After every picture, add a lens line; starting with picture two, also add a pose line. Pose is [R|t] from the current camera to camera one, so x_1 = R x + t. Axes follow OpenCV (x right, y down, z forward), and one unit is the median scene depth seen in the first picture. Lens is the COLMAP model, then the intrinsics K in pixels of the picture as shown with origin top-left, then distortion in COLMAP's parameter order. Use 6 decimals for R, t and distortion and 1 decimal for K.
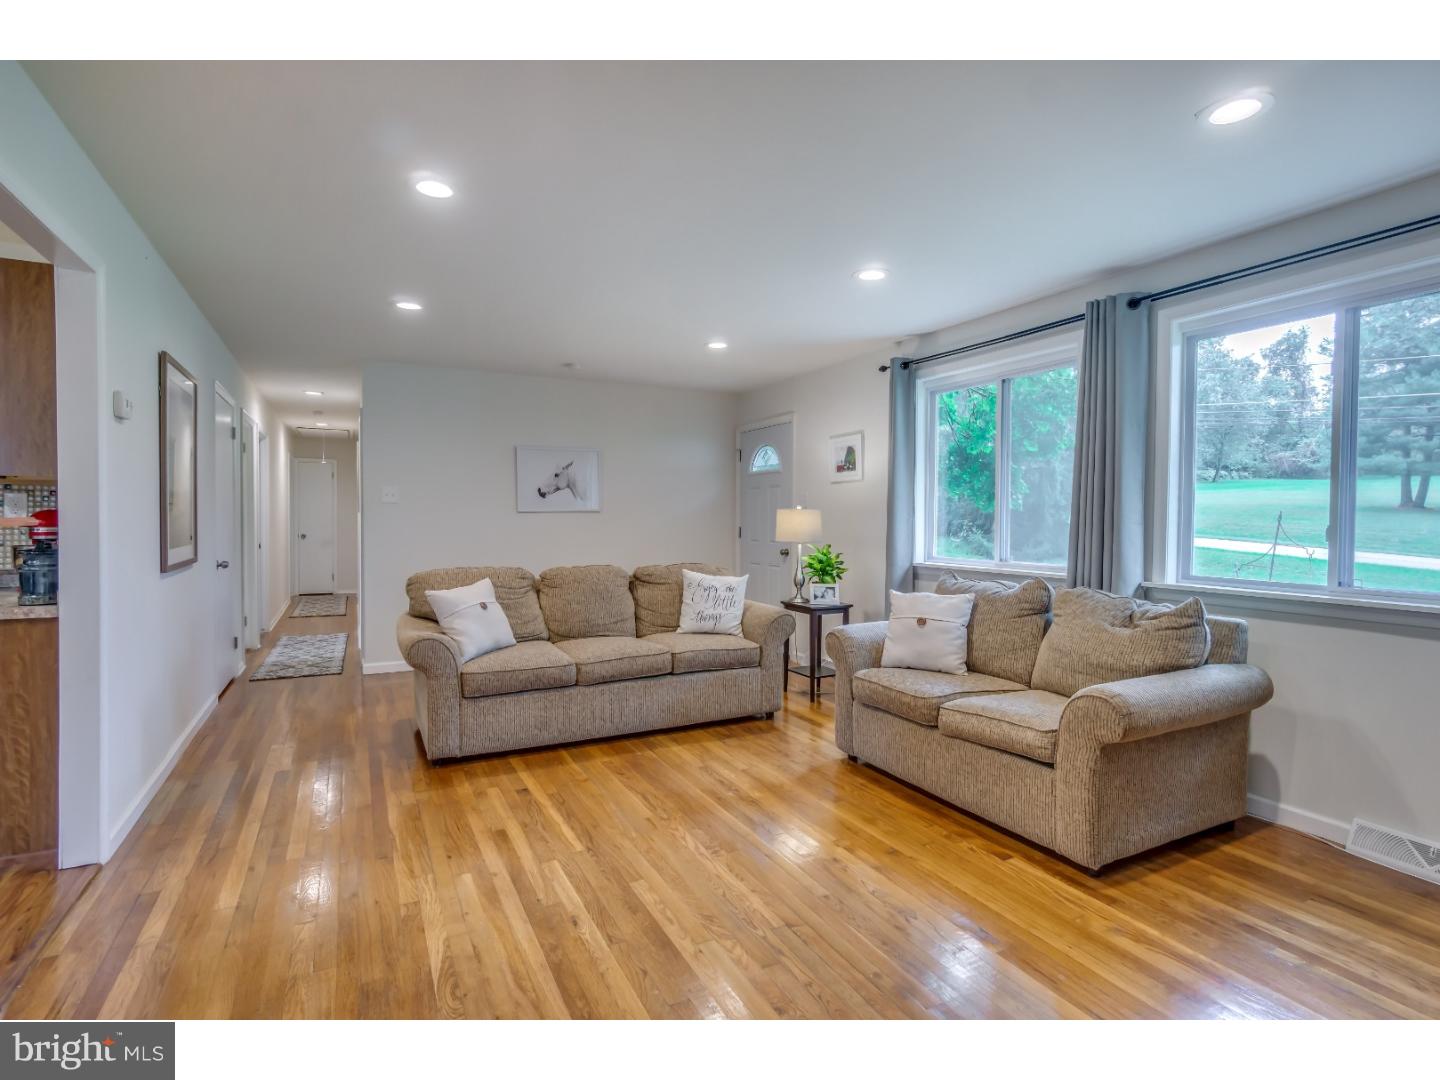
lens RADIAL K [[740.3, 0, 724.6], [0, 740.3, 536.2], [0, 0, 1]] dist [-0.000508, -0.000213]
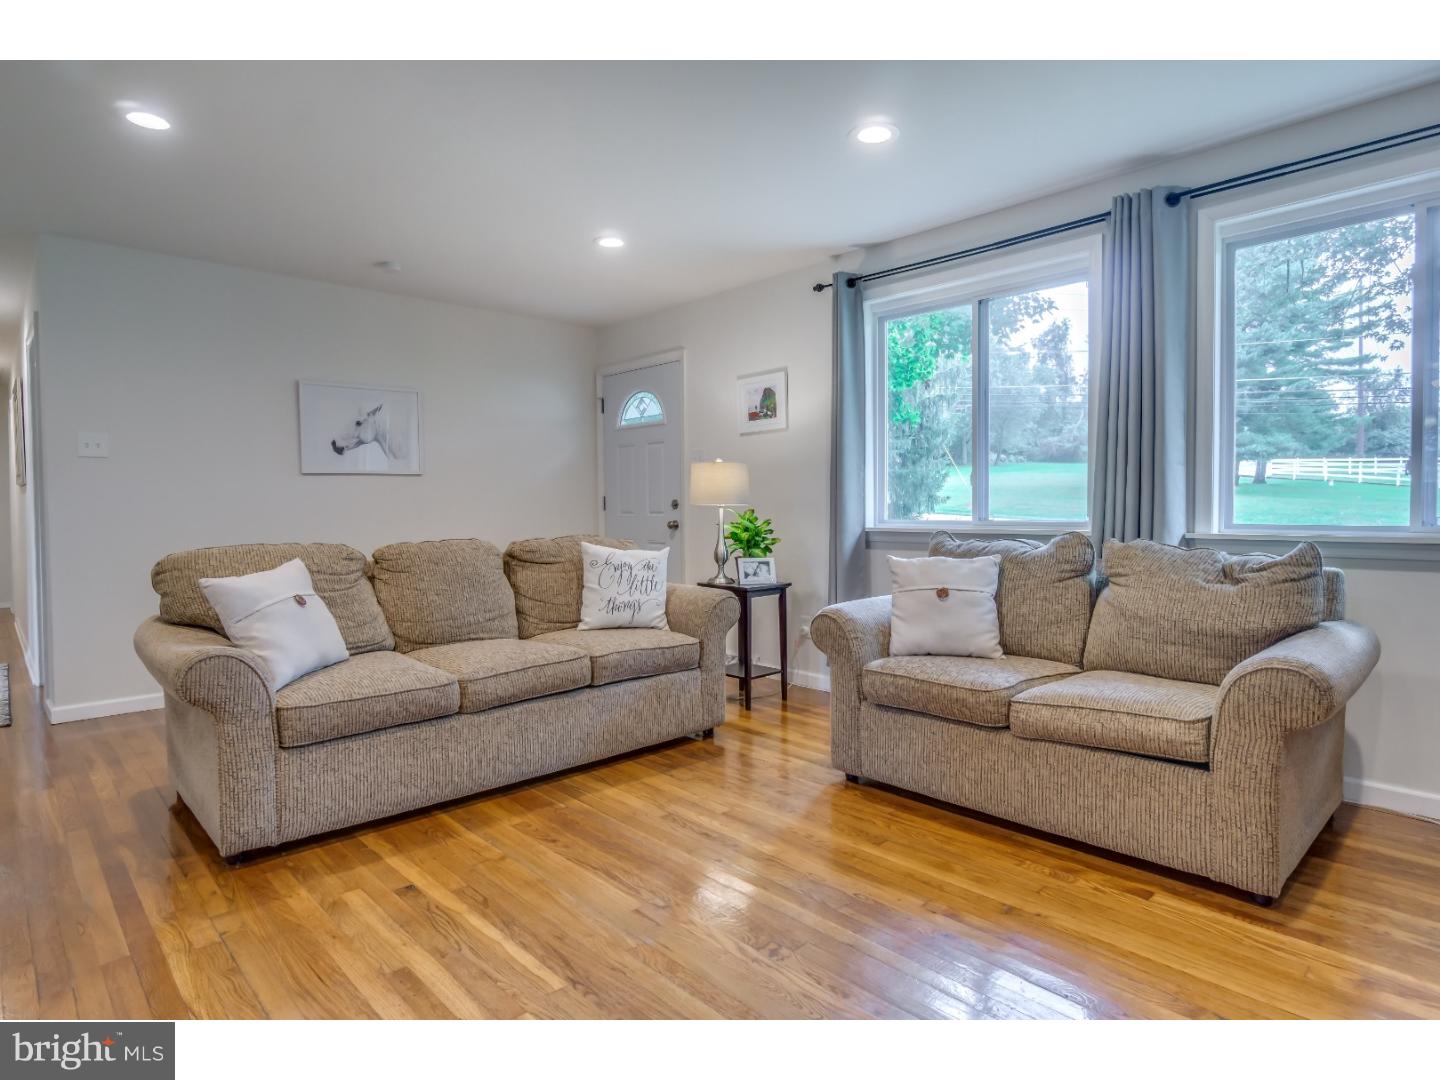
lens RADIAL K [[803.6, 0, 714.8], [0, 803.6, 532.8], [0, 0, 1]] dist [-0.012287, 0.004266]
pose [[0.960142, -0.020965, 0.278724, -0.184004], [0.020052, 0.999780, 0.006126, 0.041297], [-0.278791, -0.000293, 0.960352, 0.254837]]
